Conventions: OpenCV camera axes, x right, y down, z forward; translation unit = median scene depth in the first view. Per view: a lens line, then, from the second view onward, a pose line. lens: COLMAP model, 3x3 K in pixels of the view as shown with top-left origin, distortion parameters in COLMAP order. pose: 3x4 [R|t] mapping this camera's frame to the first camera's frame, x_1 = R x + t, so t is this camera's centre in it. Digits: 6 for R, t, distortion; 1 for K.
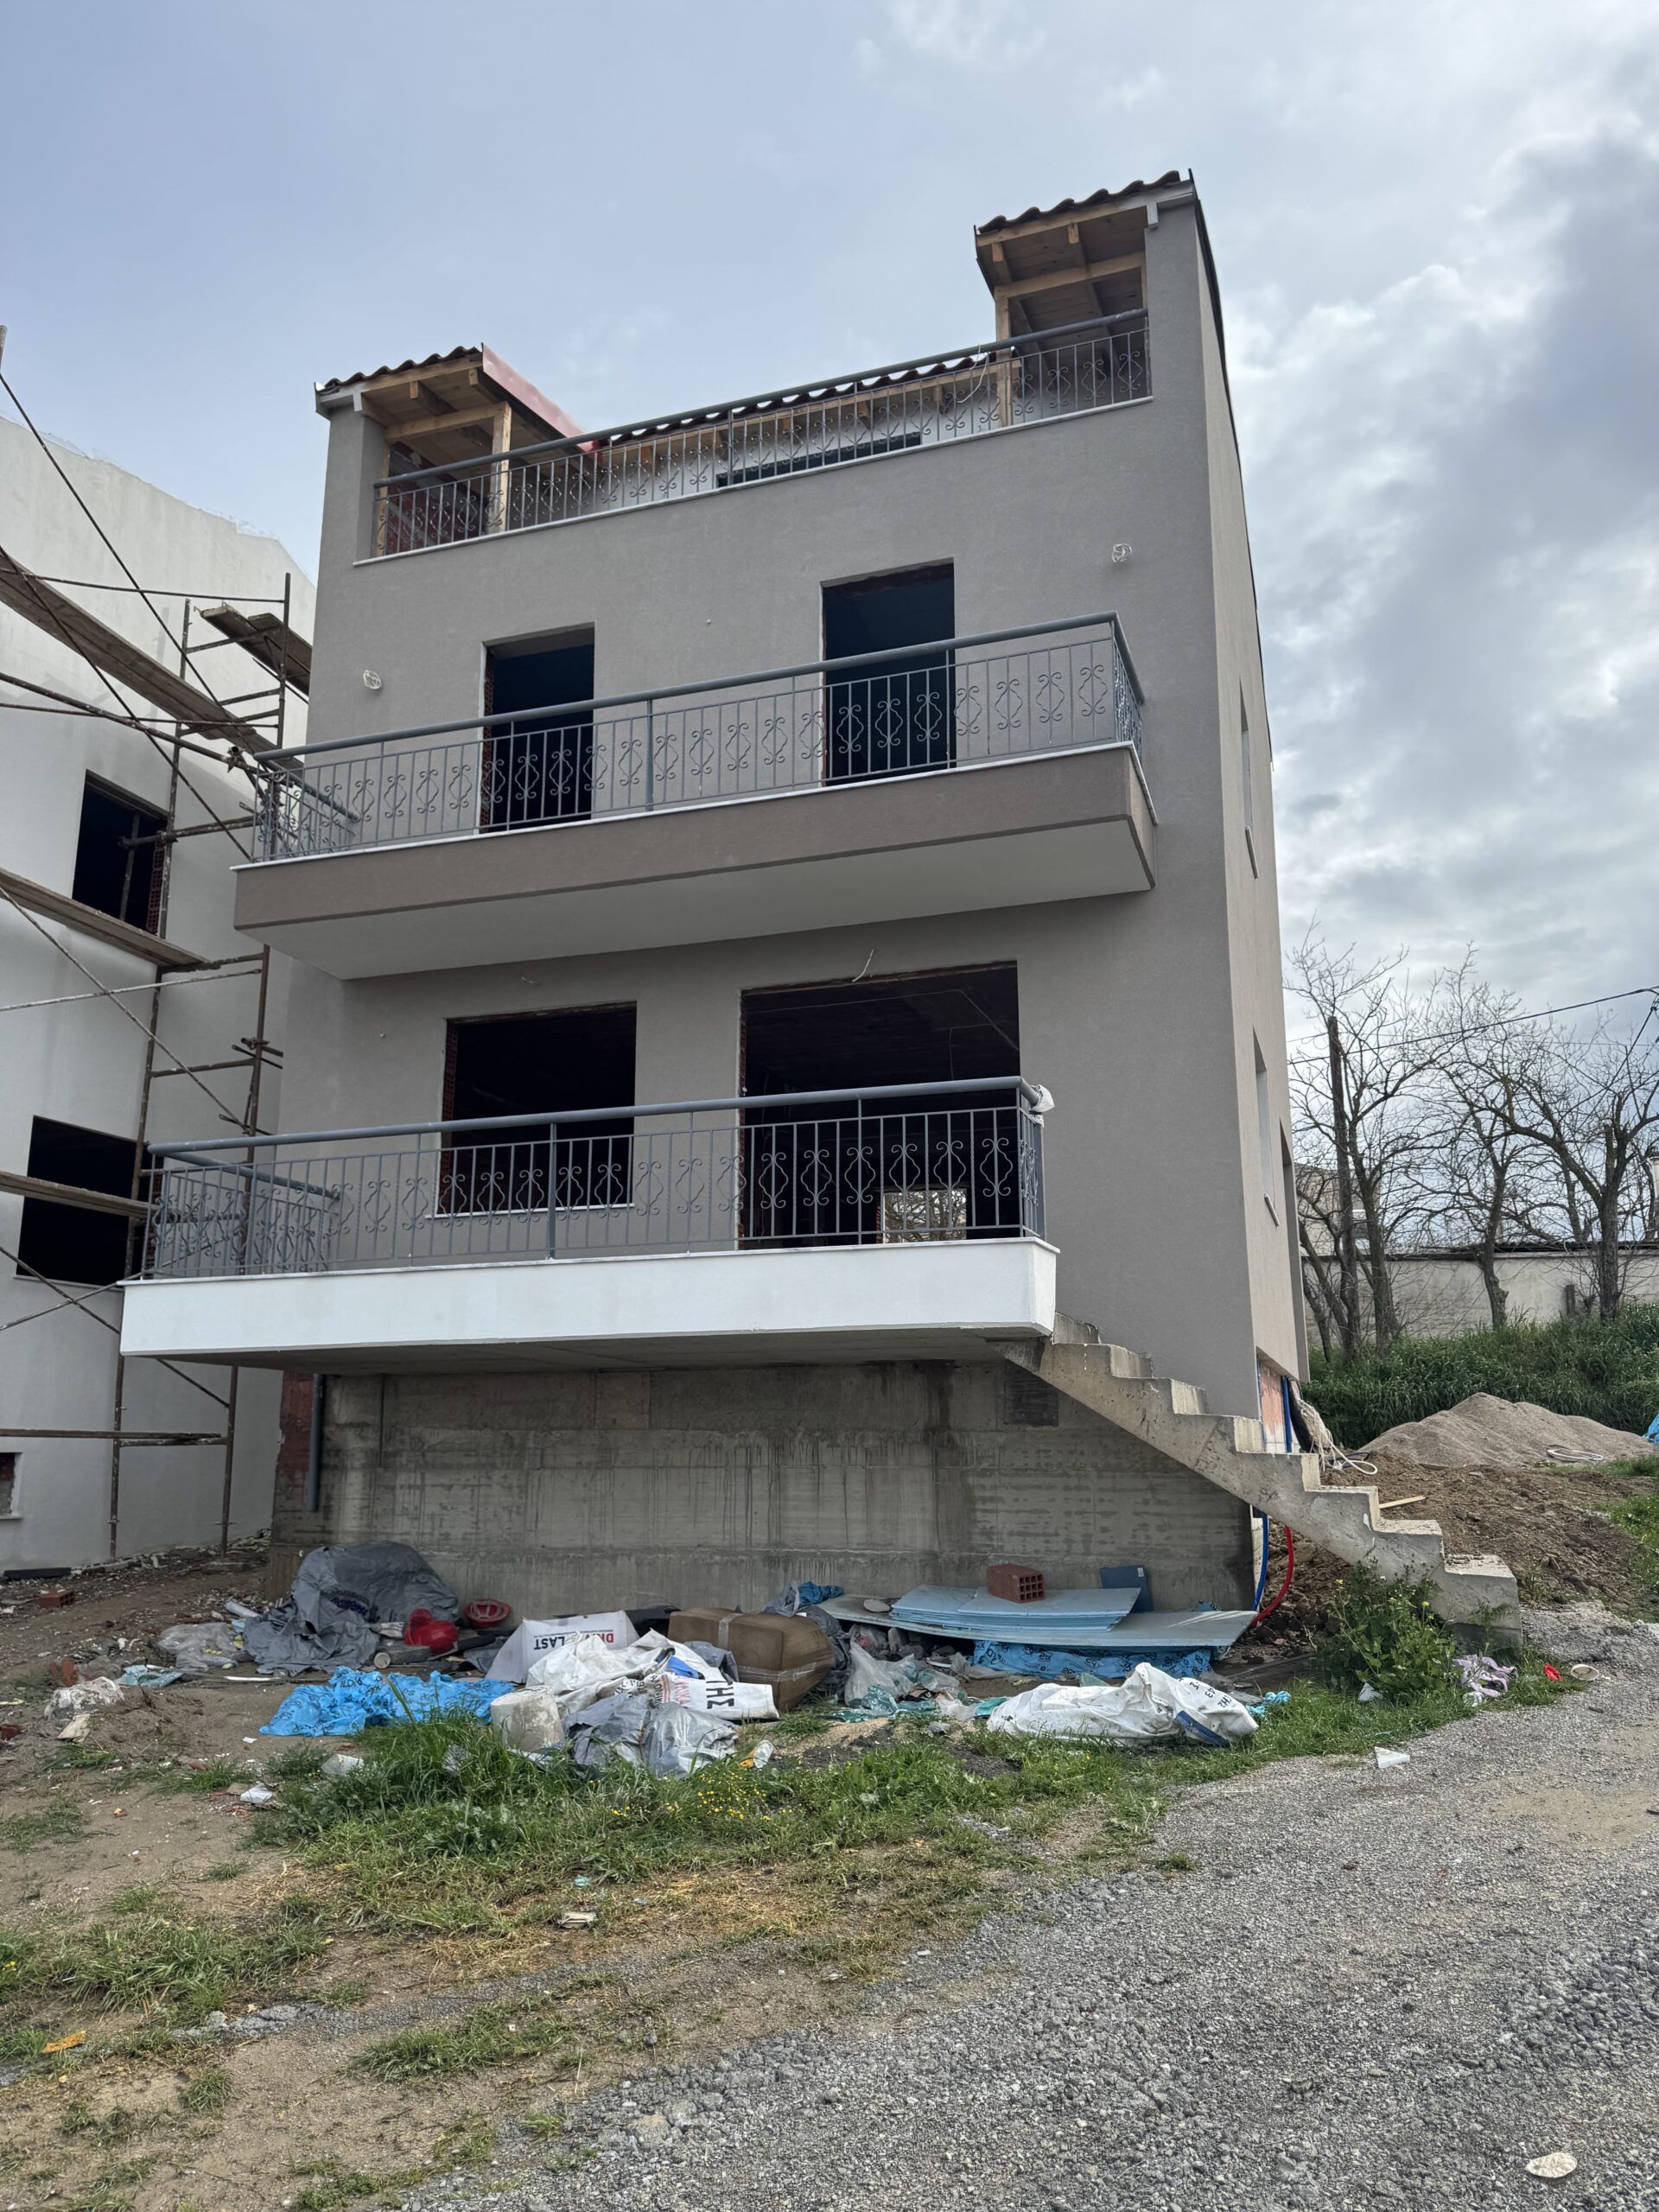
lens RADIAL K [[1549.8, 0, 824.6], [0, 1549.8, 1098.1], [0, 0, 1]] dist [0.063954, -0.073793]
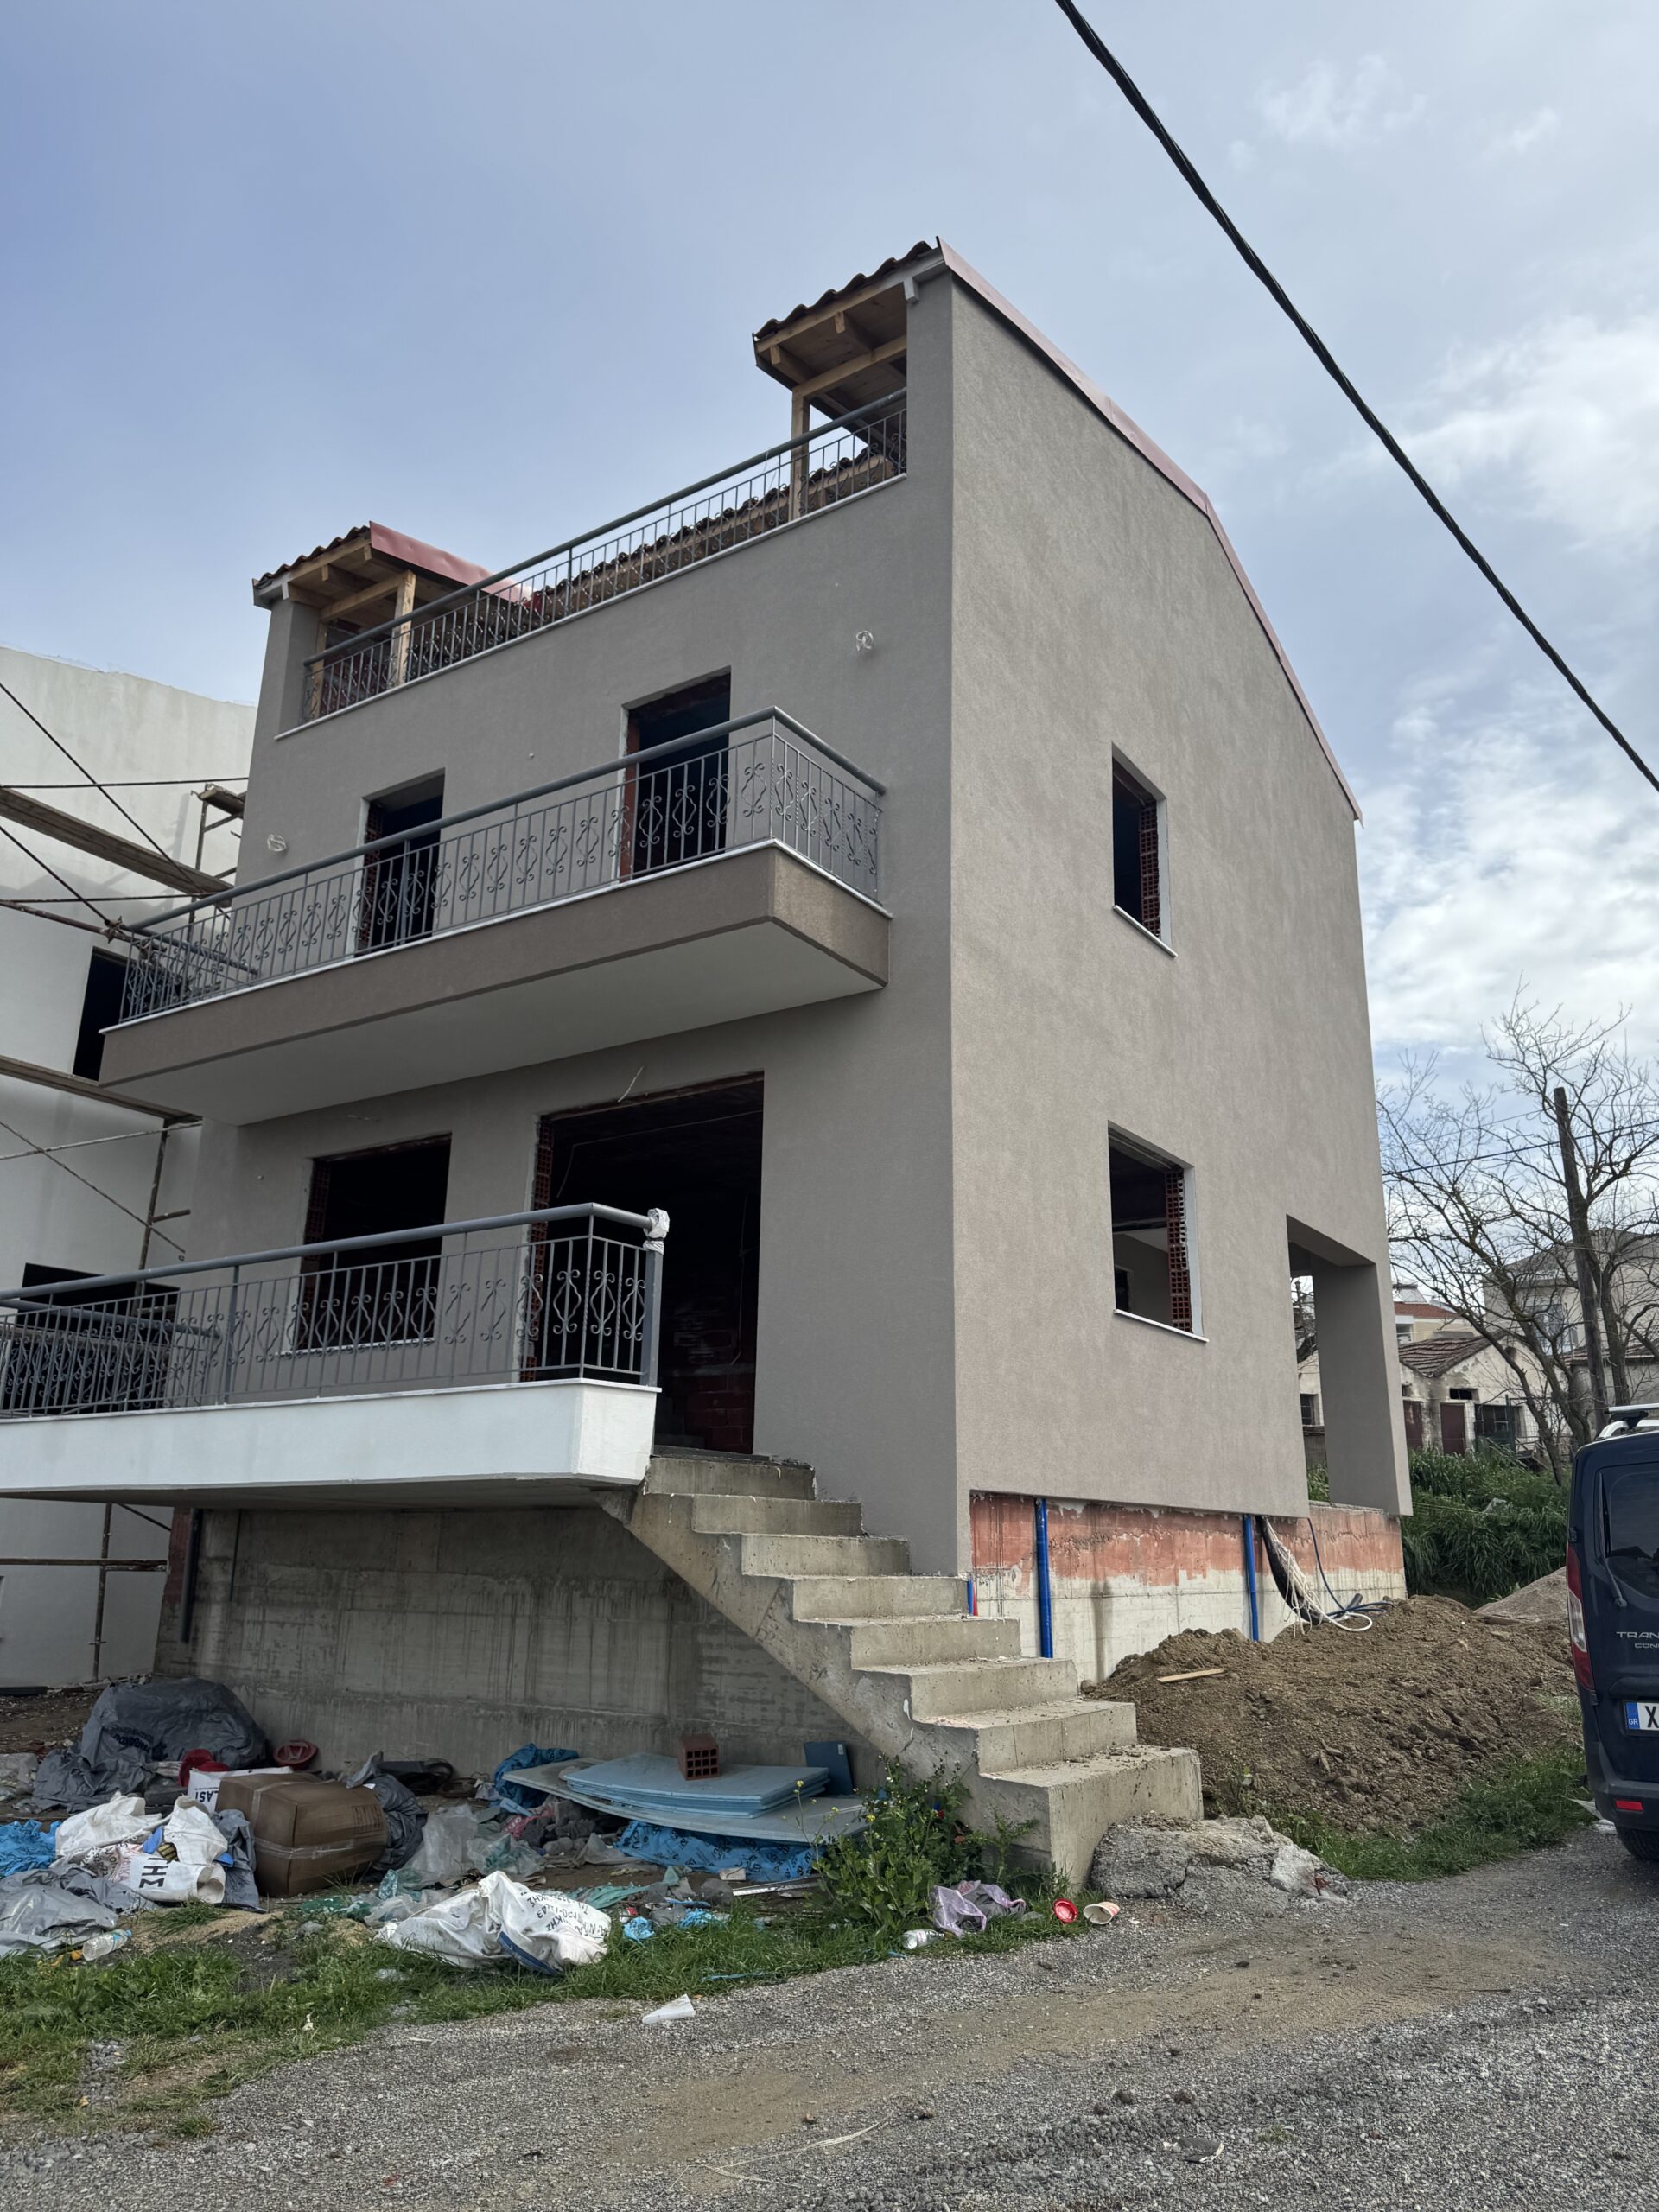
lens RADIAL K [[1549.8, 0, 851.8], [0, 1549.8, 1092.6], [0, 0, 1]] dist [0.063954, -0.073793]
pose [[0.963270, -0.056519, -0.262518, 0.401301], [0.037749, 0.996392, -0.076007, -0.002506], [0.265867, 0.063306, 0.961929, 0.101890]]
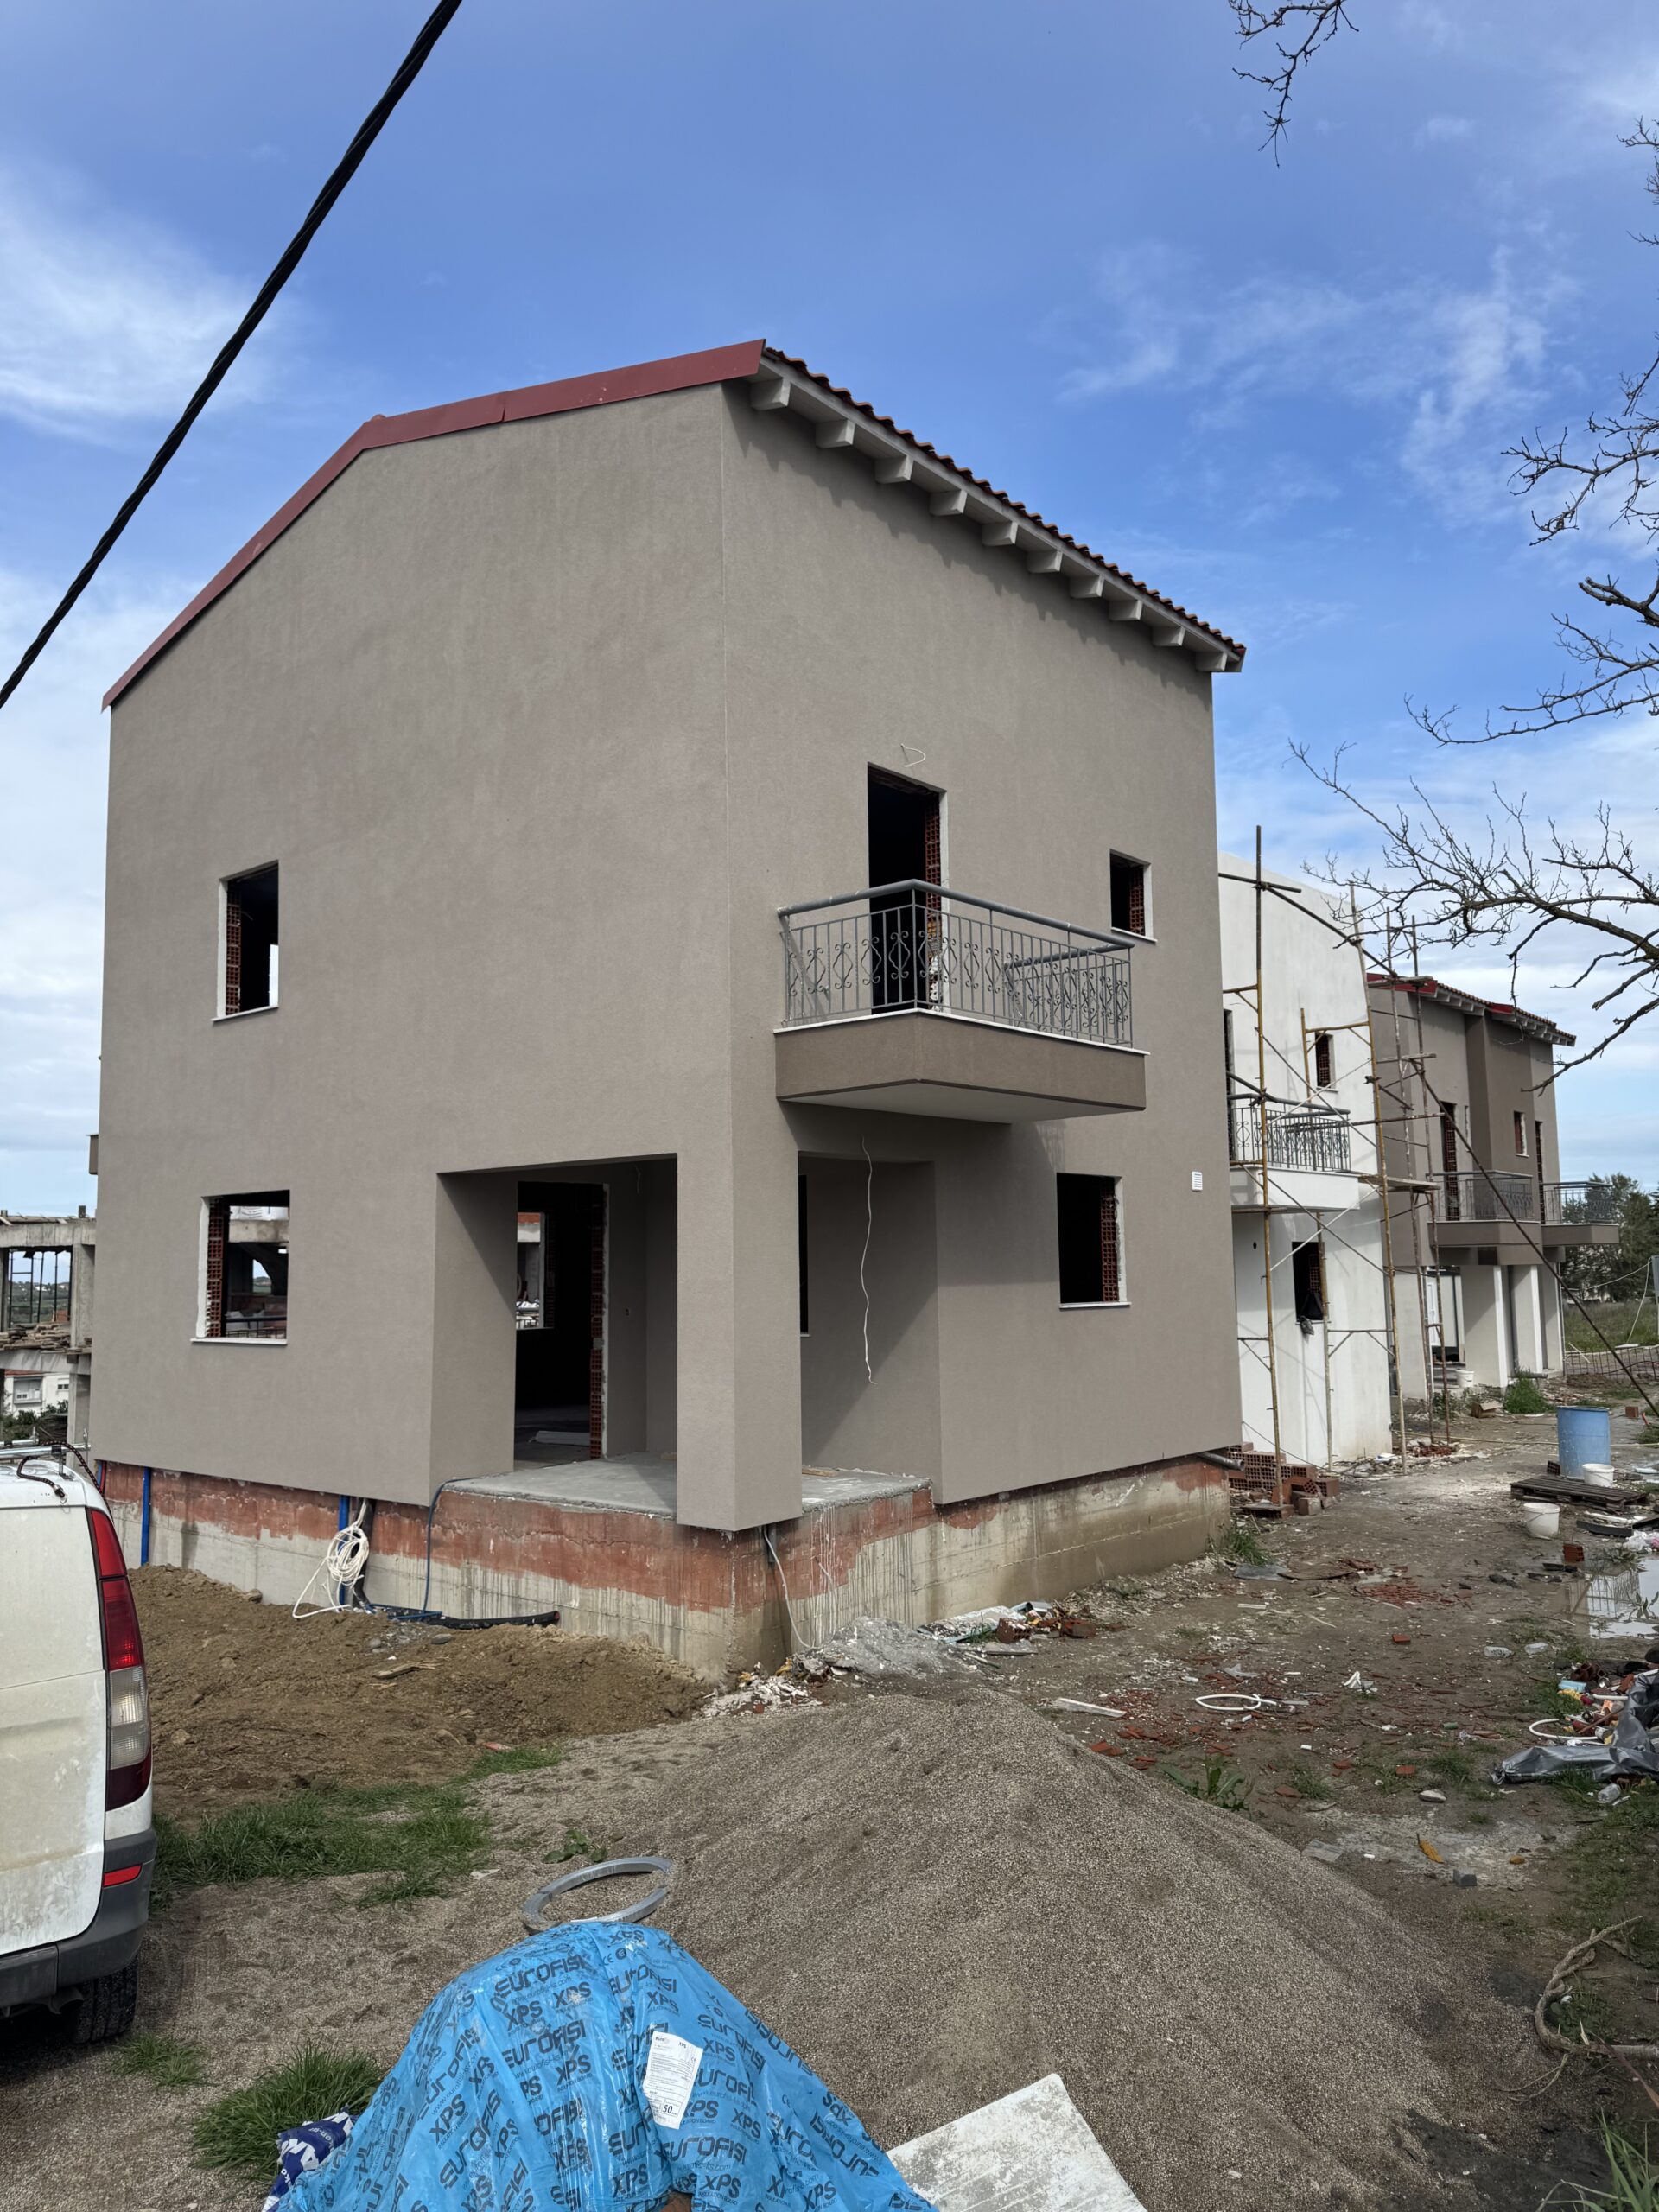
lens RADIAL K [[1549.8, 0, 821.2], [0, 1549.8, 1075.4], [0, 0, 1]] dist [0.063954, -0.073793]
pose [[-0.402398, -0.085253, -0.911486, 1.408321], [0.217396, 0.958275, -0.185604, 0.234696], [0.889277, -0.272840, -0.367074, 2.255540]]
